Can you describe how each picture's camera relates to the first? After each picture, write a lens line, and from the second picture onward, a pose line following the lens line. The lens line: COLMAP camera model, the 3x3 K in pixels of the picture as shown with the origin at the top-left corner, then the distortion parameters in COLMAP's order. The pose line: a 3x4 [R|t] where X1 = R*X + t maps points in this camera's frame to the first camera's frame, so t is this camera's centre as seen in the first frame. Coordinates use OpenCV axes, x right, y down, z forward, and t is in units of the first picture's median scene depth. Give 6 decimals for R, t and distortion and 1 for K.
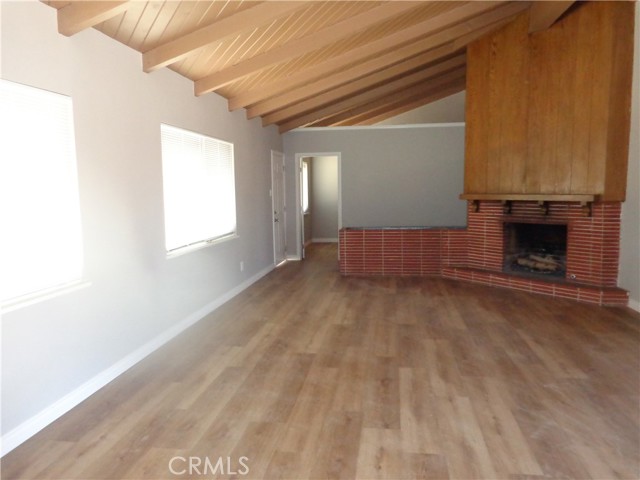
lens RADIAL K [[473.7, 0, 320.0], [0, 473.7, 240.0], [0, 0, 1]] dist [-0.004060, -0.000156]
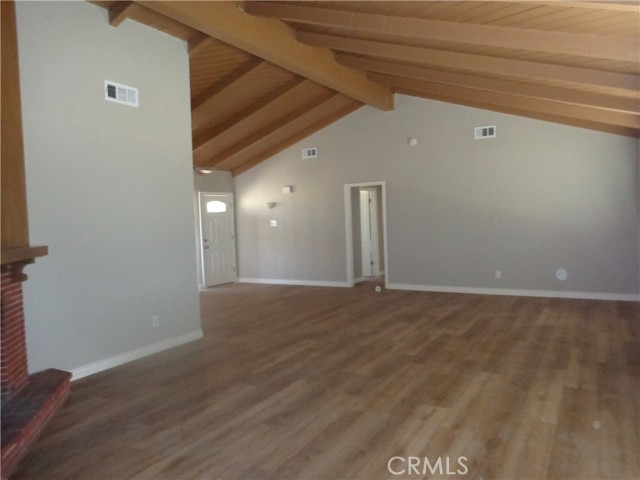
lens RADIAL K [[473.7, 0, 320.0], [0, 473.7, 240.0], [0, 0, 1]] dist [-0.004060, -0.000156]
pose [[-0.925117, 0.033320, 0.378217, -0.056580], [0.094917, 0.984808, 0.145407, -0.152752], [-0.367627, 0.170417, -0.914226, 1.353392]]
